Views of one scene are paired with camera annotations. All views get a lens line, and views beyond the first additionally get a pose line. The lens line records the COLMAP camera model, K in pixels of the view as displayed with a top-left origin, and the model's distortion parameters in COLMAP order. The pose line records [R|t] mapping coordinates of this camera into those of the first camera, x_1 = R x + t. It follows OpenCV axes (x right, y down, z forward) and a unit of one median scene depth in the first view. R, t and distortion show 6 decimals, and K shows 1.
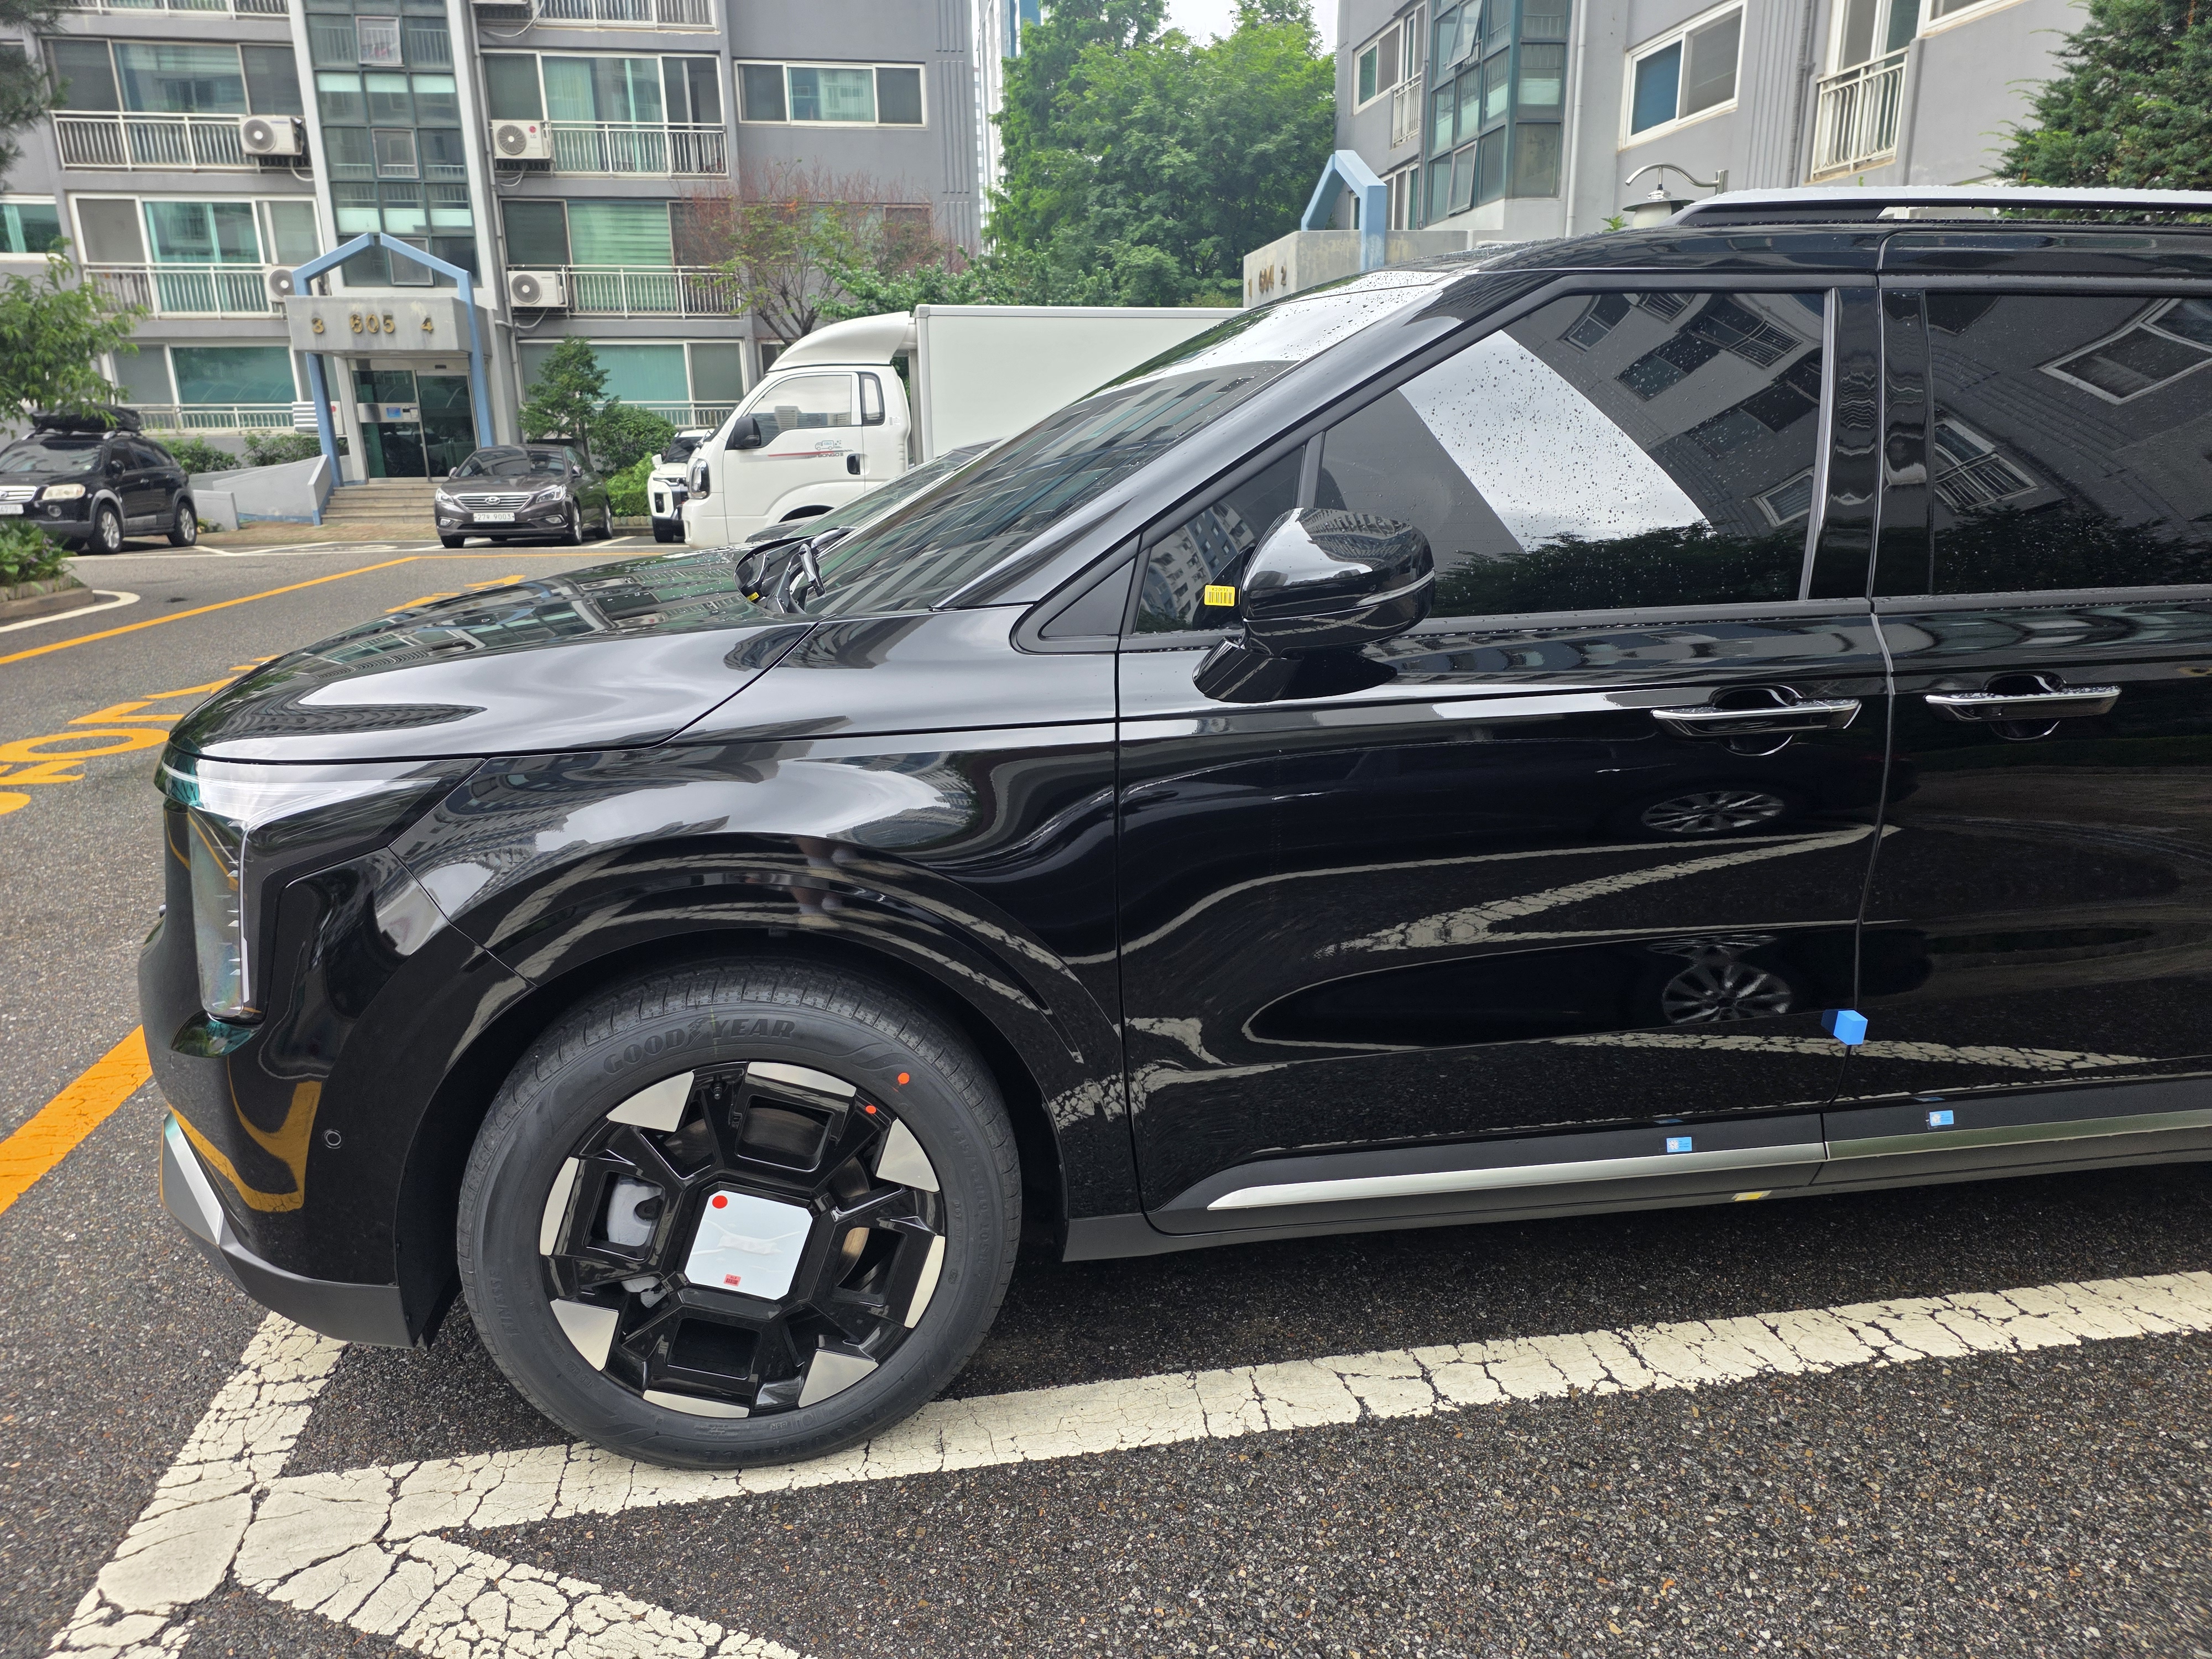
lens RADIAL K [[1481.9, 0, 1104.3], [0, 1481.9, 832.3], [0, 0, 1]] dist [0.007980, 0.006256]
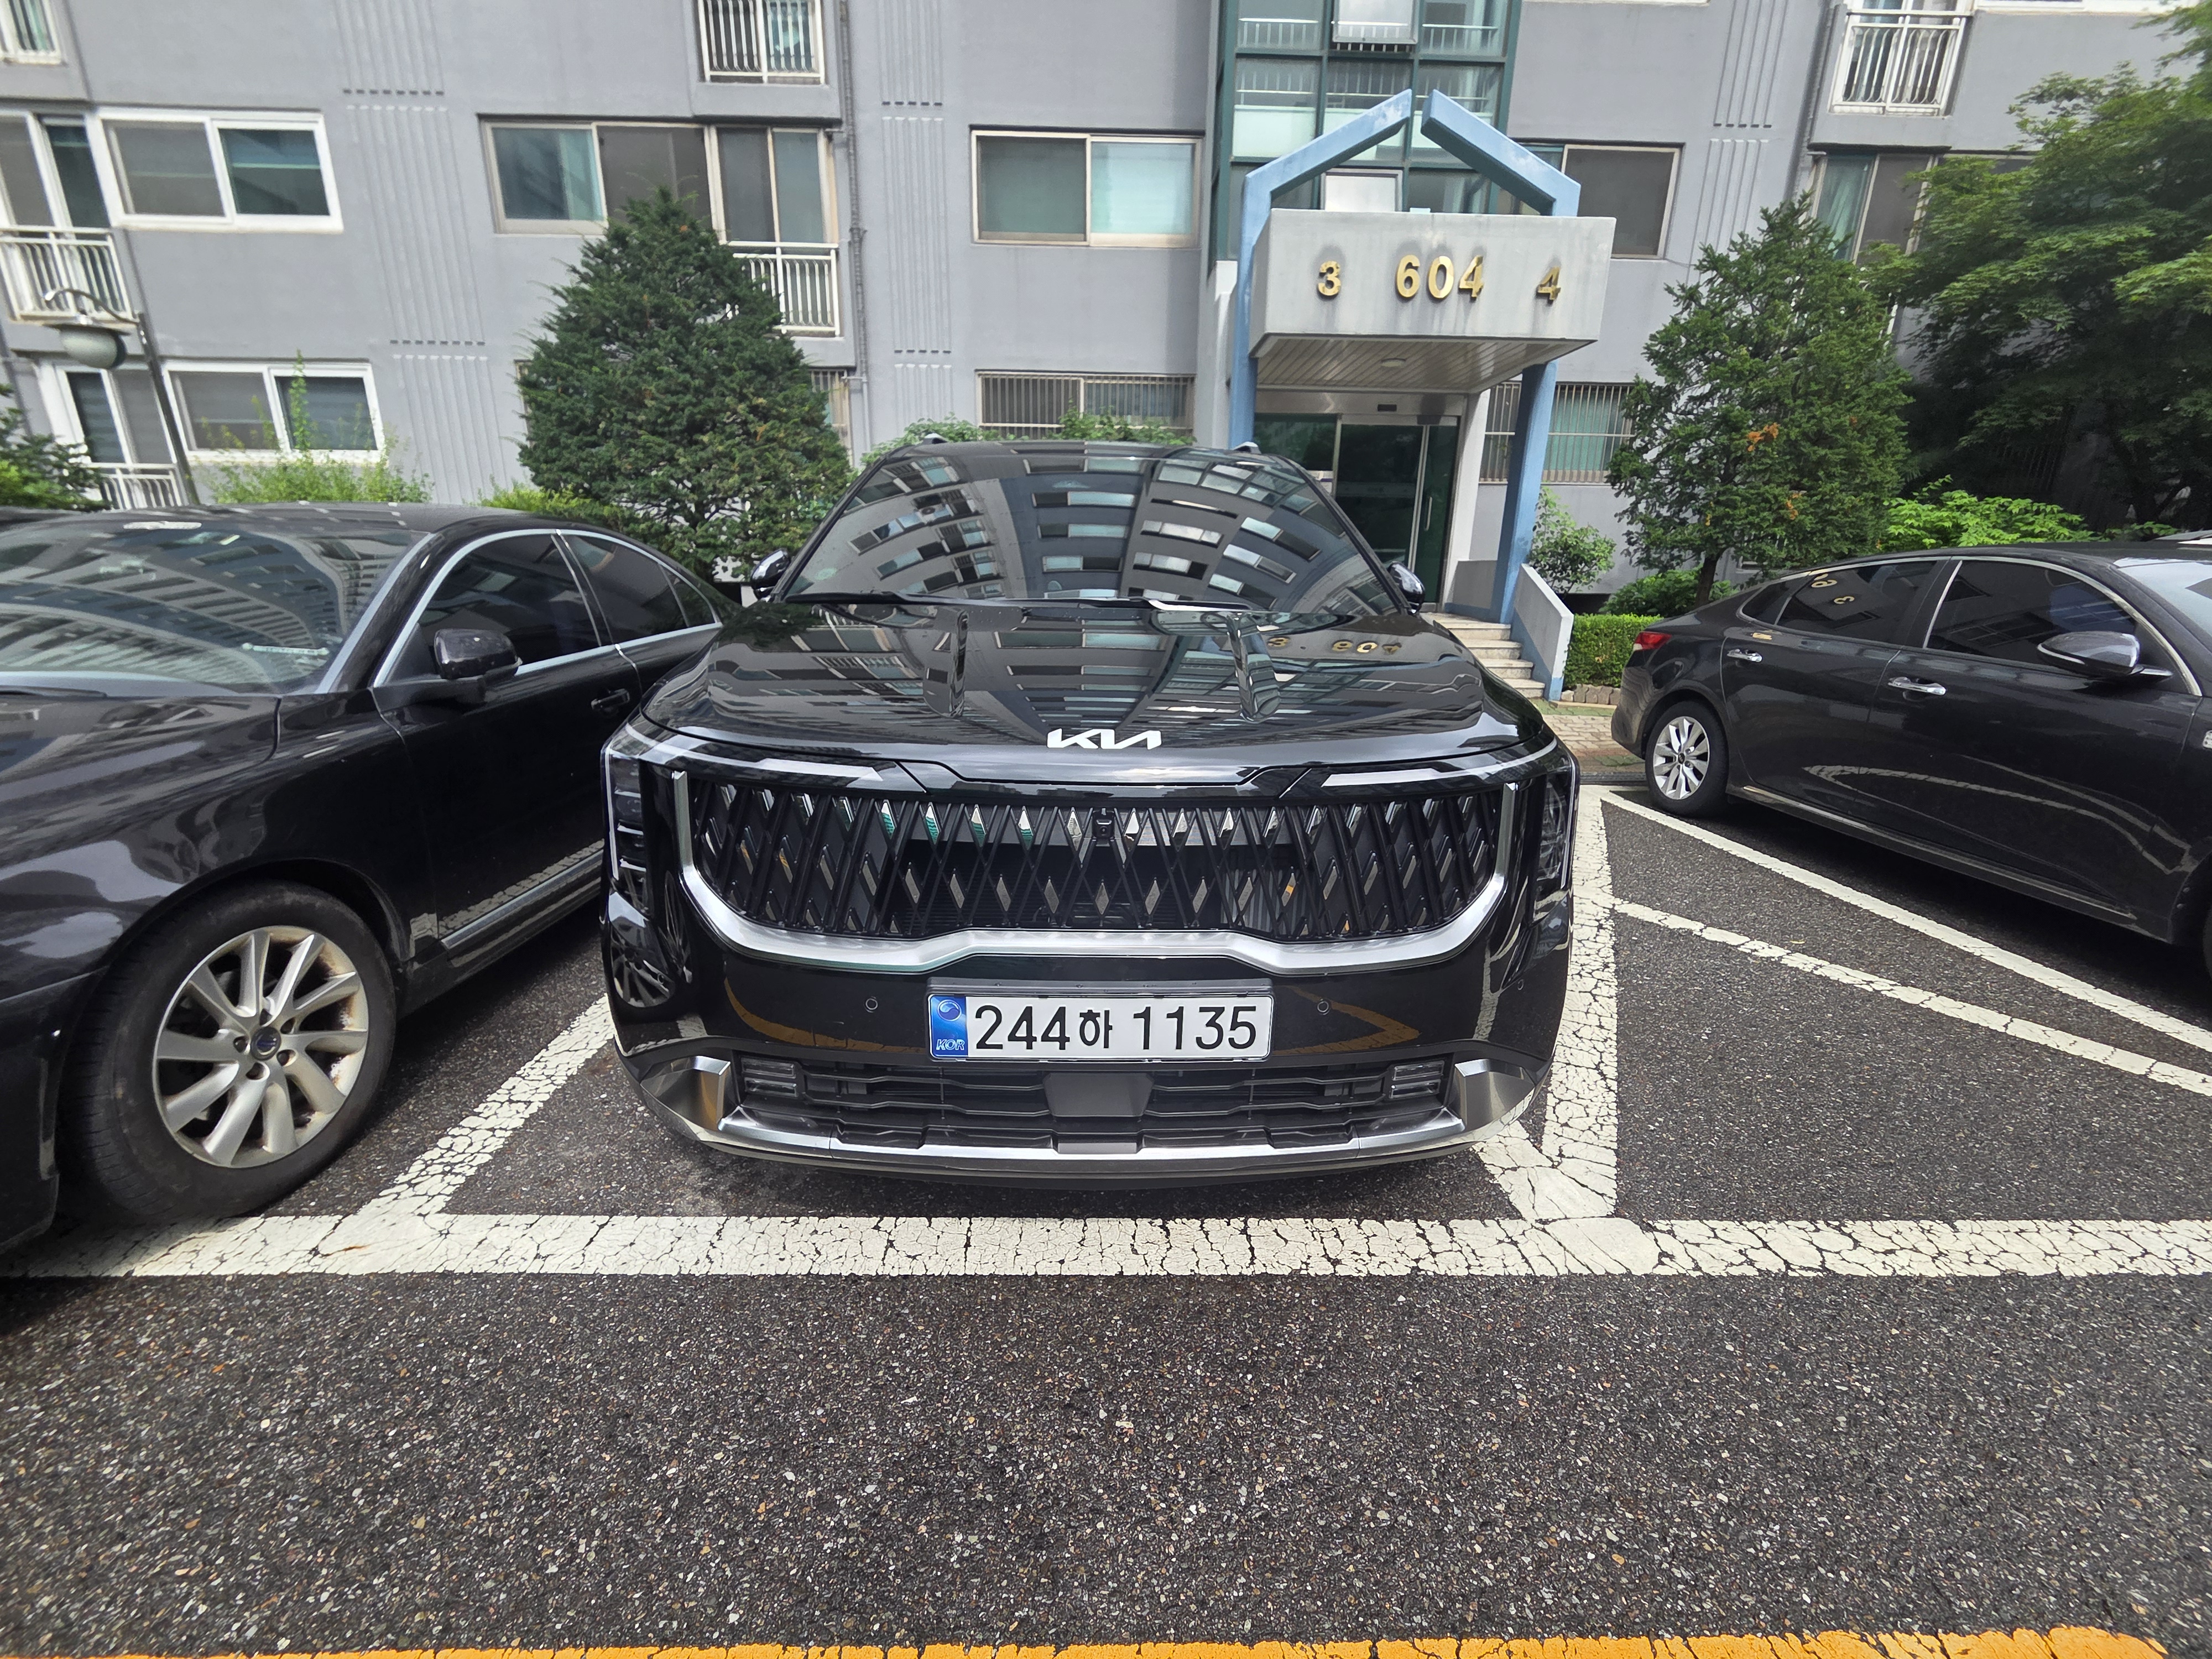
lens RADIAL K [[907.4, 0, 1101.3], [0, 907.4, 827.2], [0, 0, 1]] dist [0.002073, 0.000430]
pose [[0.150518, -0.265593, 0.952263, -1.459190], [0.239908, 0.944257, 0.225439, -0.262436], [-0.959056, 0.194523, 0.205845, 1.203259]]
